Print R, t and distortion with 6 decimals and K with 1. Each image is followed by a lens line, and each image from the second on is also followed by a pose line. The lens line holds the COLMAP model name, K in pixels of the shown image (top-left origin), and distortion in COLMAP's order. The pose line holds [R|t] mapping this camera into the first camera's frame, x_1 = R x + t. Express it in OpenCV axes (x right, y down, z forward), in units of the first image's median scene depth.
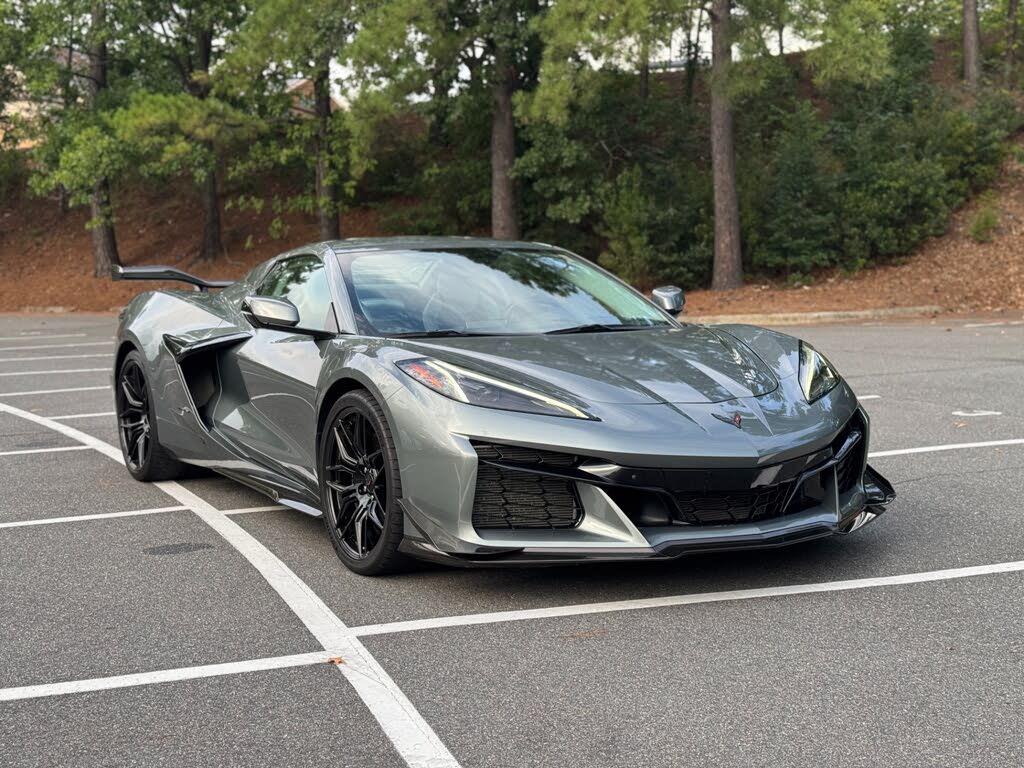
lens RADIAL K [[1429.9, 0, 505.3], [0, 1429.9, 376.8], [0, 0, 1]] dist [0.128423, 0.000000]
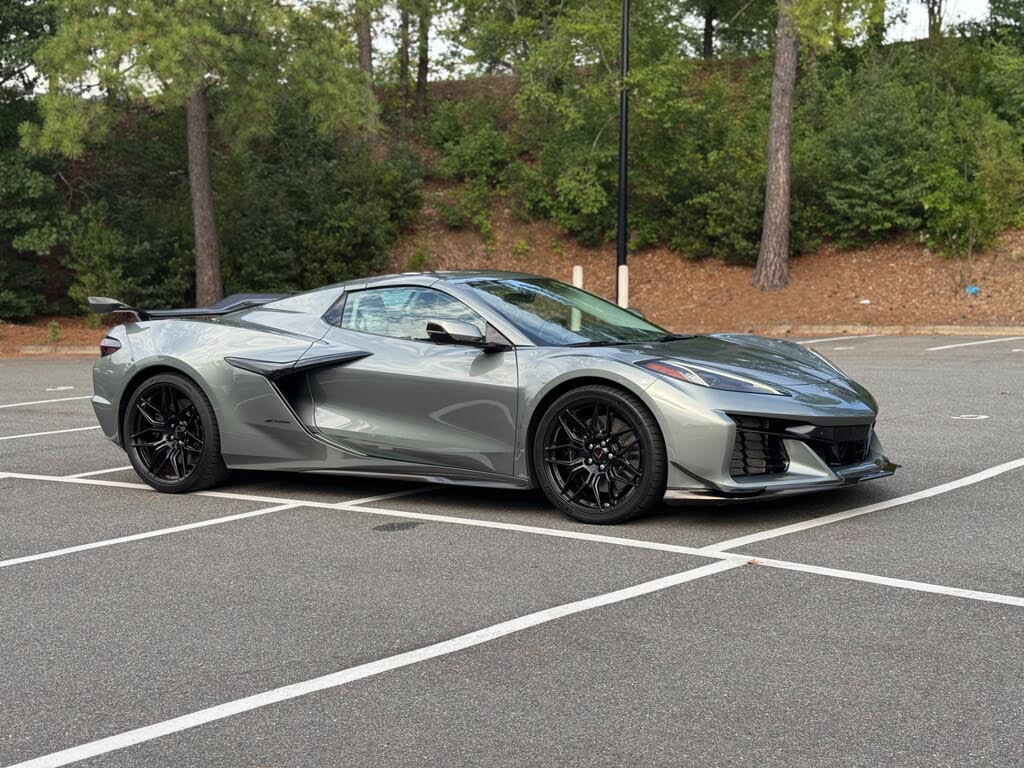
lens RADIAL K [[1429.9, 0, 509.5], [0, 1429.9, 384.1], [0, 0, 1]] dist [0.128423, 0.000000]
pose [[0.876702, -0.039330, 0.479423, -0.149711], [0.048015, 0.998829, -0.005864, 0.002152], [-0.478631, 0.028160, 0.877564, -0.024028]]
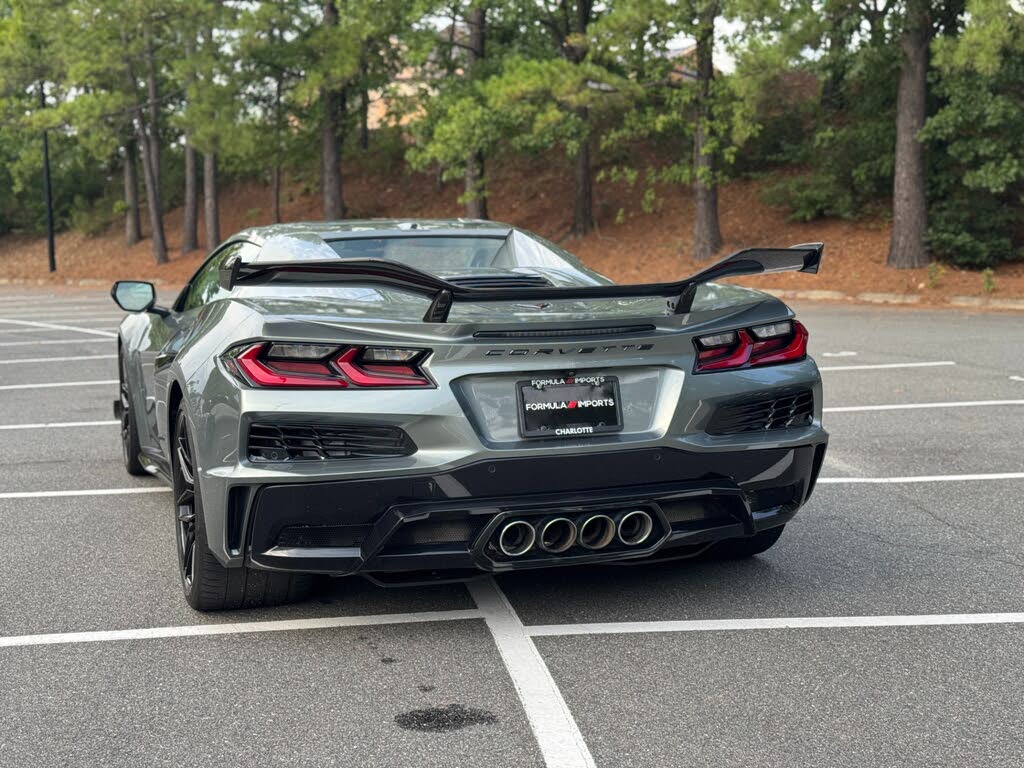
lens RADIAL K [[1429.9, 0, 510.0], [0, 1429.9, 376.1], [0, 0, 1]] dist [0.128423, 0.000000]
pose [[0.967241, 0.031167, -0.251939, -0.010531], [-0.026763, 0.999424, 0.020887, -0.008122], [0.252444, -0.013460, 0.967518, 0.086302]]
